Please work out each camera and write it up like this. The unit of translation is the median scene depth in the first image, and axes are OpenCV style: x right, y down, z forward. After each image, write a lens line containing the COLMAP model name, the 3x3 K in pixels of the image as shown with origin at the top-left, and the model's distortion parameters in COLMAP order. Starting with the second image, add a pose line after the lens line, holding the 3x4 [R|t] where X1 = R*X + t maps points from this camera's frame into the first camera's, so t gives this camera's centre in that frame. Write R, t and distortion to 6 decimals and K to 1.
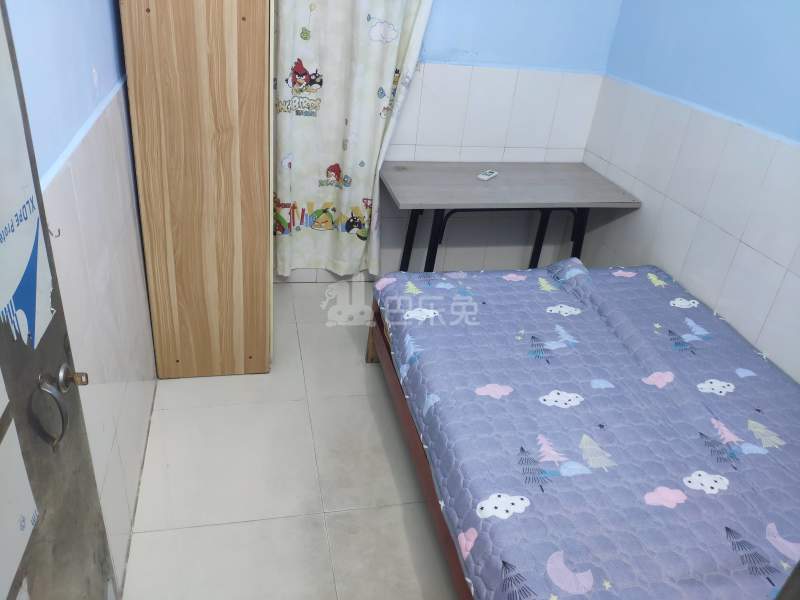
lens RADIAL K [[621.5, 0, 400.0], [0, 621.5, 300.0], [0, 0, 1]] dist [0.091355, -0.147230]
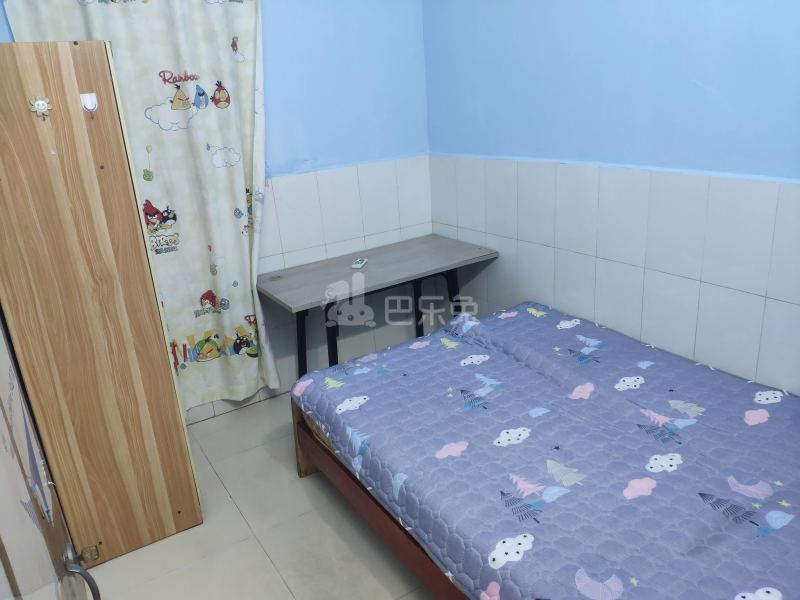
lens RADIAL K [[622.0, 0, 400.0], [0, 622.0, 300.0], [0, 0, 1]] dist [0.125556, -0.236205]
pose [[0.930697, -0.265871, 0.251226, -0.101216], [0.303030, 0.945083, -0.122436, 0.011388], [-0.204878, 0.190080, 0.960153, -0.012669]]
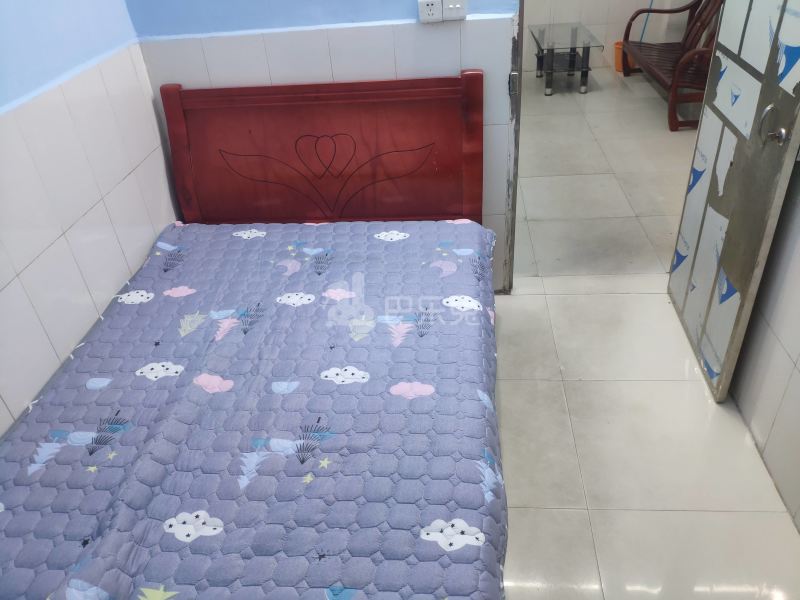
lens RADIAL K [[622.0, 0, 400.0], [0, 622.0, 300.0], [0, 0, 1]] dist [0.125556, -0.236205]
pose [[-0.951193, -0.201923, 0.233364, -0.013146], [0.123310, 0.444520, 0.887241, -0.584169], [-0.282889, 0.872714, -0.397926, 1.028335]]
